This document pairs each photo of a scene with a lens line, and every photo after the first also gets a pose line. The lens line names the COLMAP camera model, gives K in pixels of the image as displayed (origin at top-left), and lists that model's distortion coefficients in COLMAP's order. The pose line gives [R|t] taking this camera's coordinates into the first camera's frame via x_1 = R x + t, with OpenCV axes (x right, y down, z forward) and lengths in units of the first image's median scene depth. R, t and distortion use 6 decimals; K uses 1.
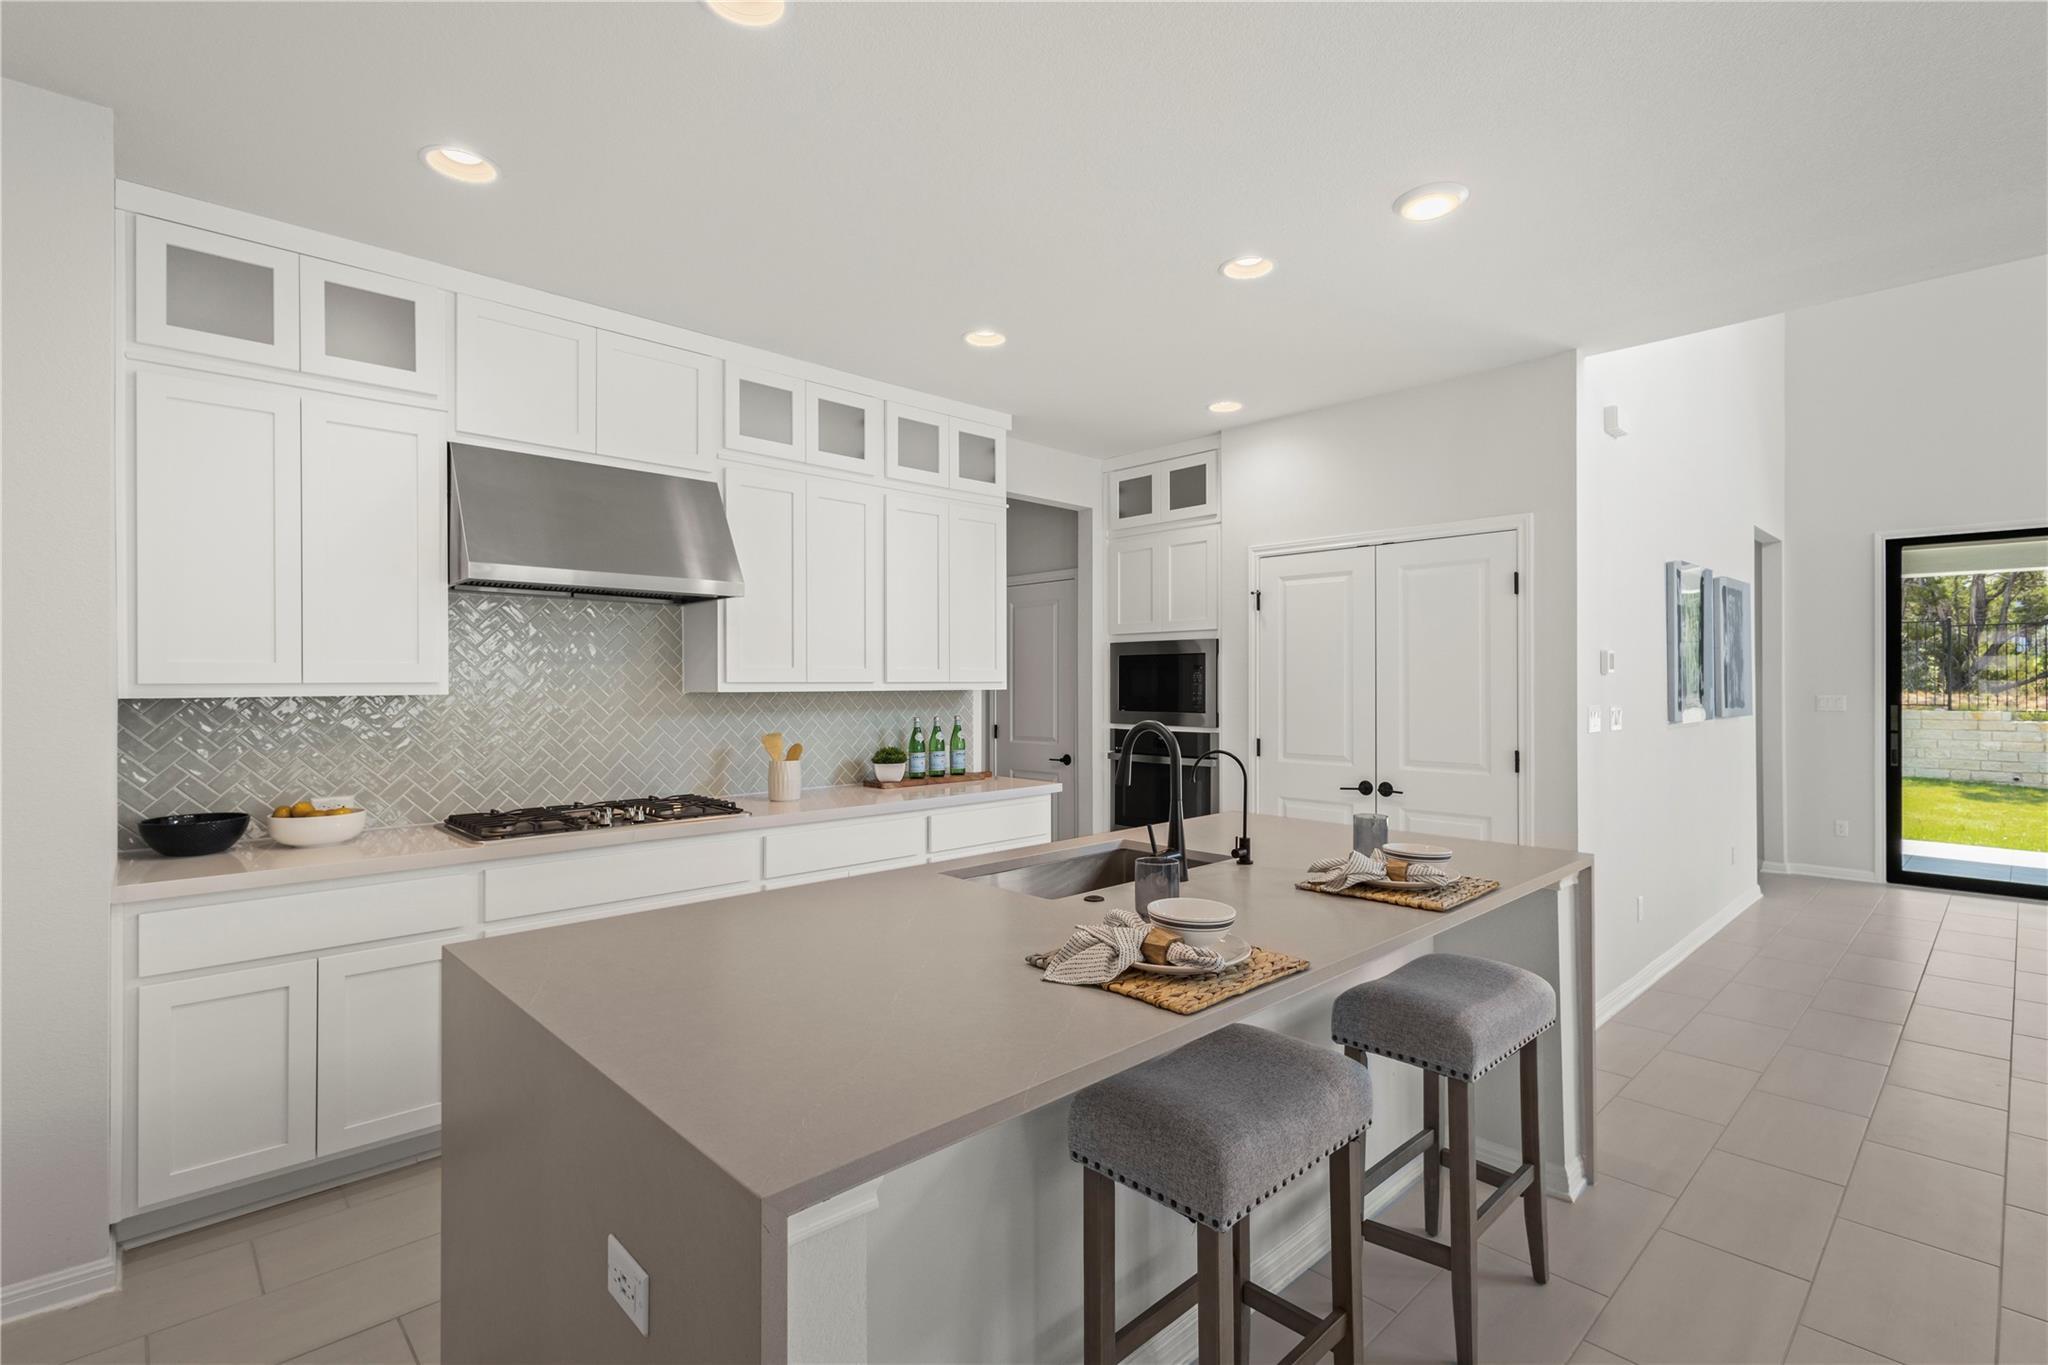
lens RADIAL K [[940.6, 0, 1035.2], [0, 940.6, 679.2], [0, 0, 1]] dist [0.010332, -0.003744]
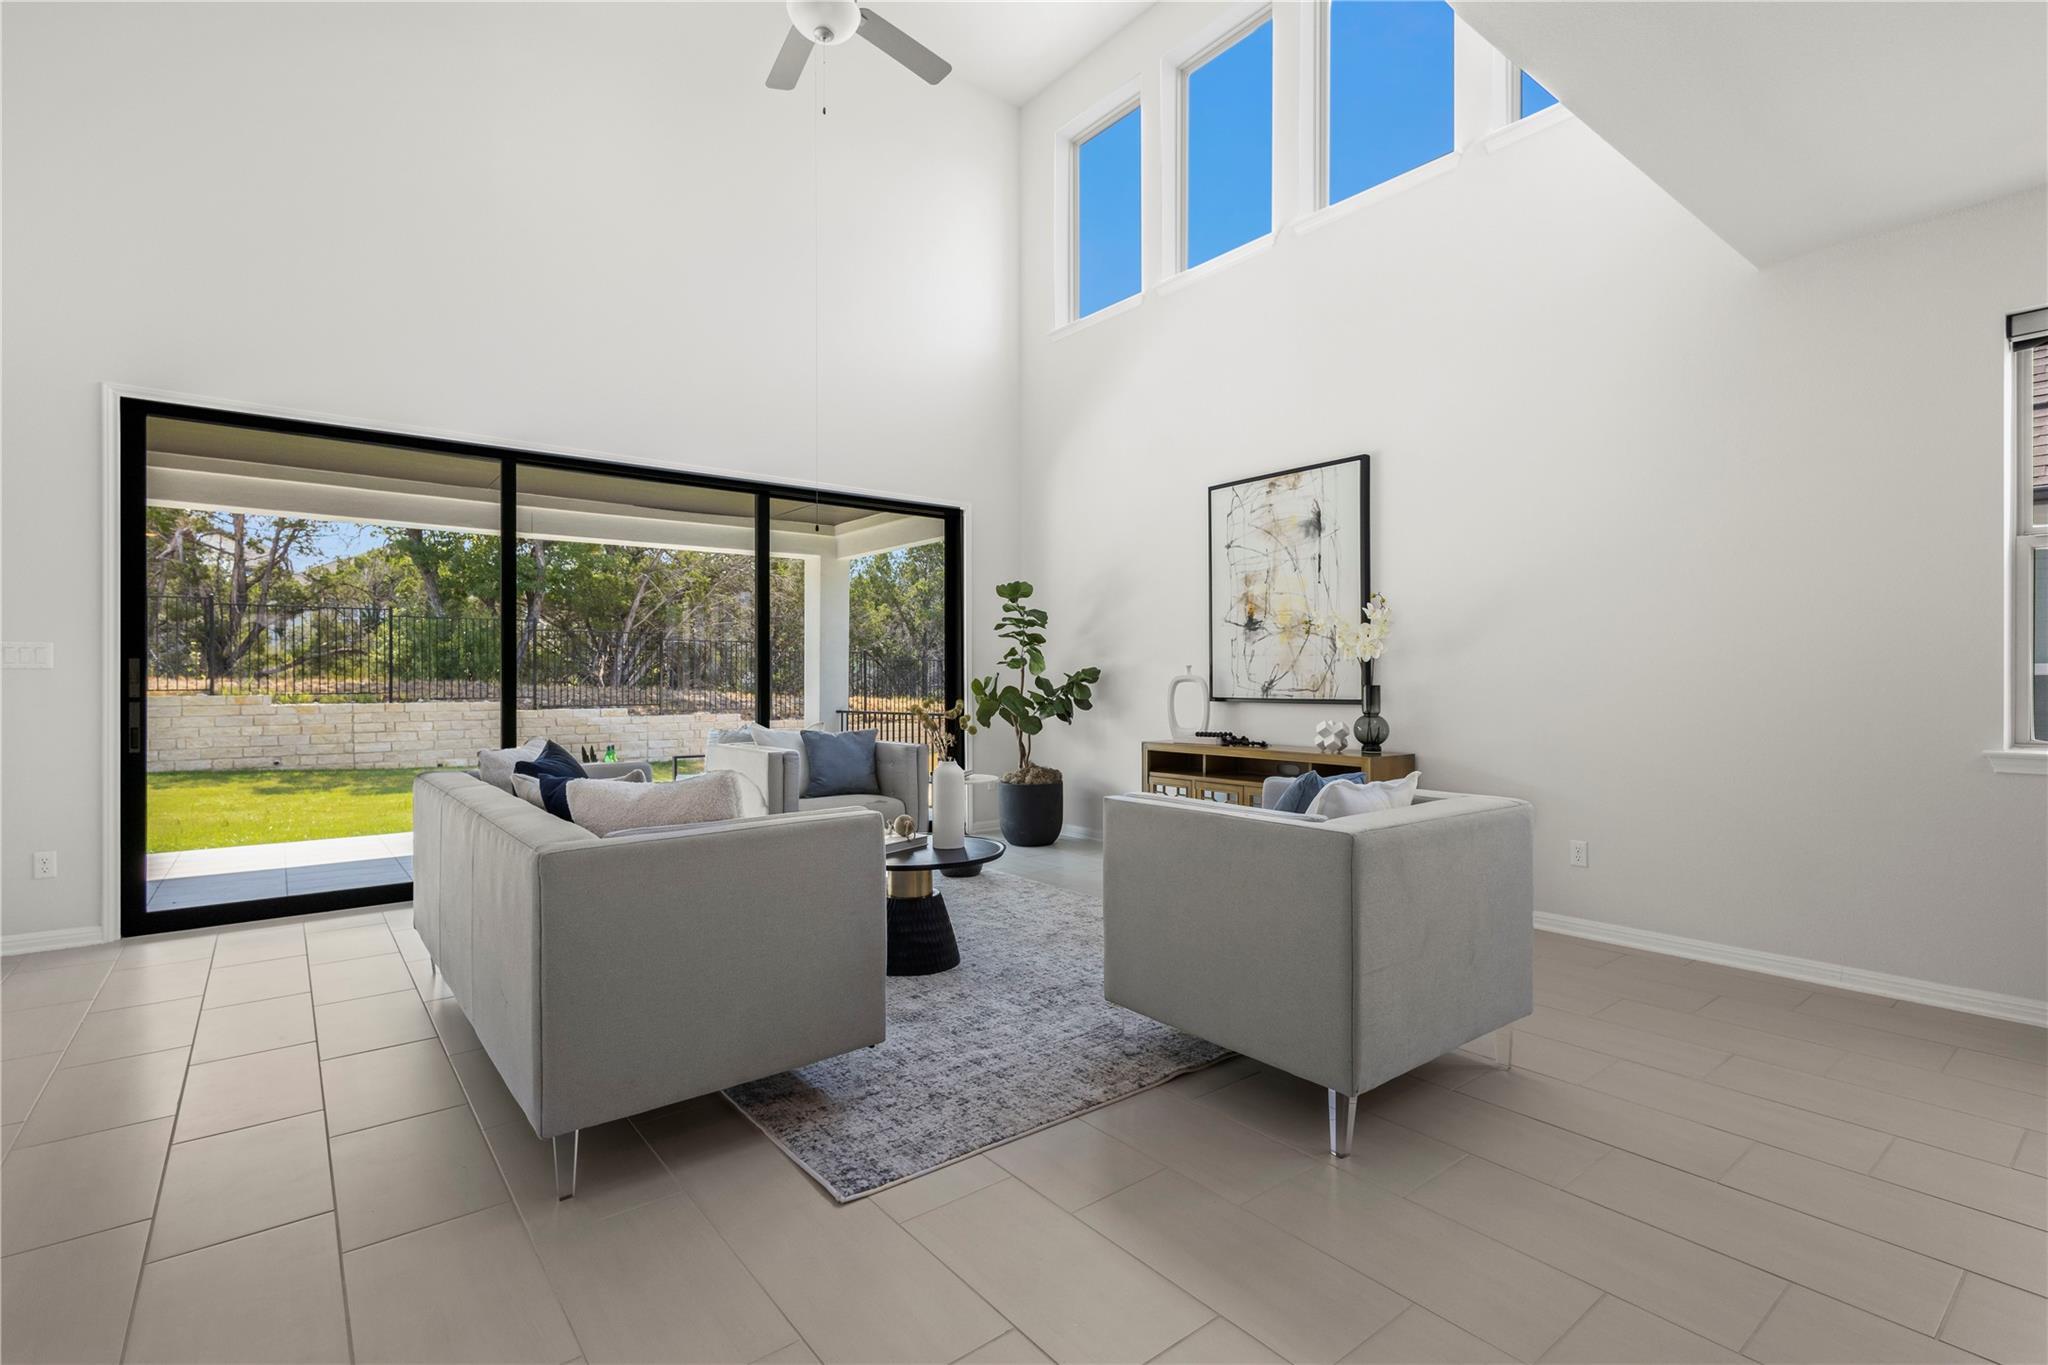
lens RADIAL K [[940.6, 0, 1018.7], [0, 940.6, 675.8], [0, 0, 1]] dist [0.010332, -0.003744]
pose [[0.095332, 0.002054, 0.995443, 0.487612], [0.000025, 0.999998, -0.002066, 0.061679], [-0.995446, 0.000222, 0.095332, 0.510799]]
